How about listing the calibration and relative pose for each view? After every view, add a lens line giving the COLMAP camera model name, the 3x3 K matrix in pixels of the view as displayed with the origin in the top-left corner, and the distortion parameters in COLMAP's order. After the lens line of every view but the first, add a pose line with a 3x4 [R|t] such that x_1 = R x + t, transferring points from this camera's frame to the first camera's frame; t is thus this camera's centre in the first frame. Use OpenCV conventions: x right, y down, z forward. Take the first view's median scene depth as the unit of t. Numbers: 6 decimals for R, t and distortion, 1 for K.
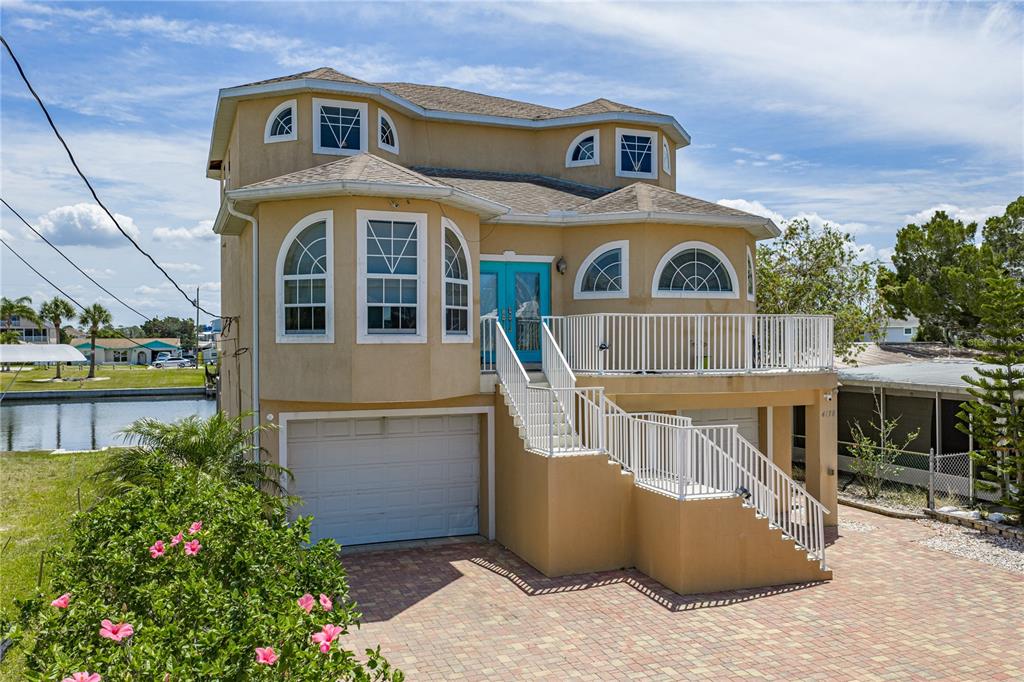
lens RADIAL K [[977.8, 0, 503.3], [0, 977.8, 341.9], [0, 0, 1]] dist [0.035879, 0.002439]
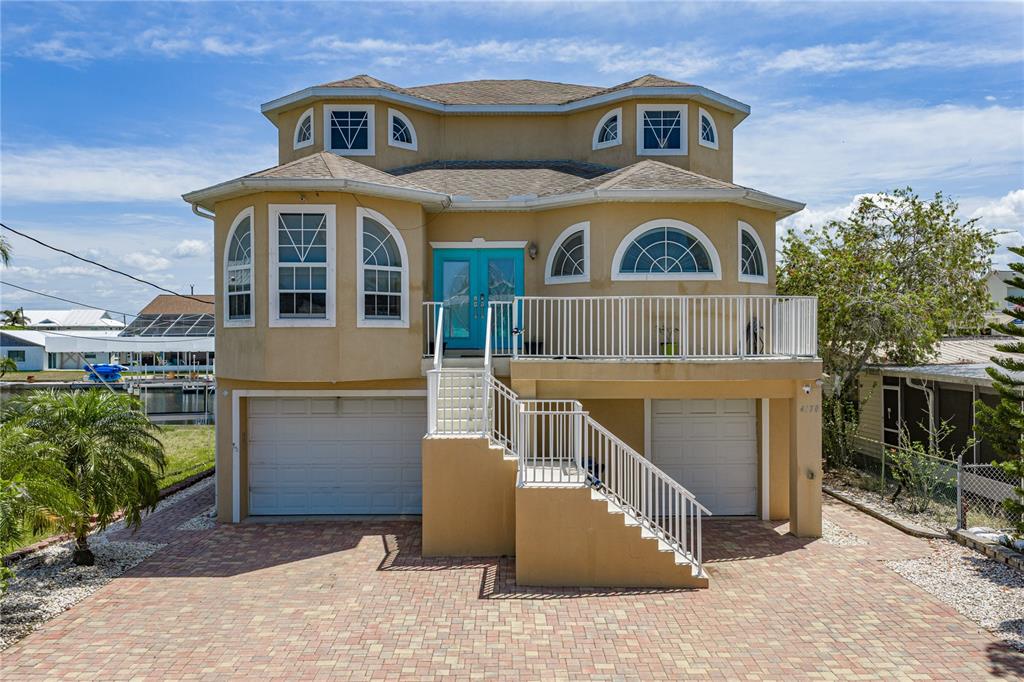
lens RADIAL K [[977.8, 0, 503.3], [0, 977.8, 341.9], [0, 0, 1]] dist [0.035879, 0.002439]
pose [[0.911634, 0.001904, -0.410998, 0.439618], [-0.003085, 0.999993, -0.002211, 0.016381], [0.410991, 0.003283, 0.911634, 0.090277]]
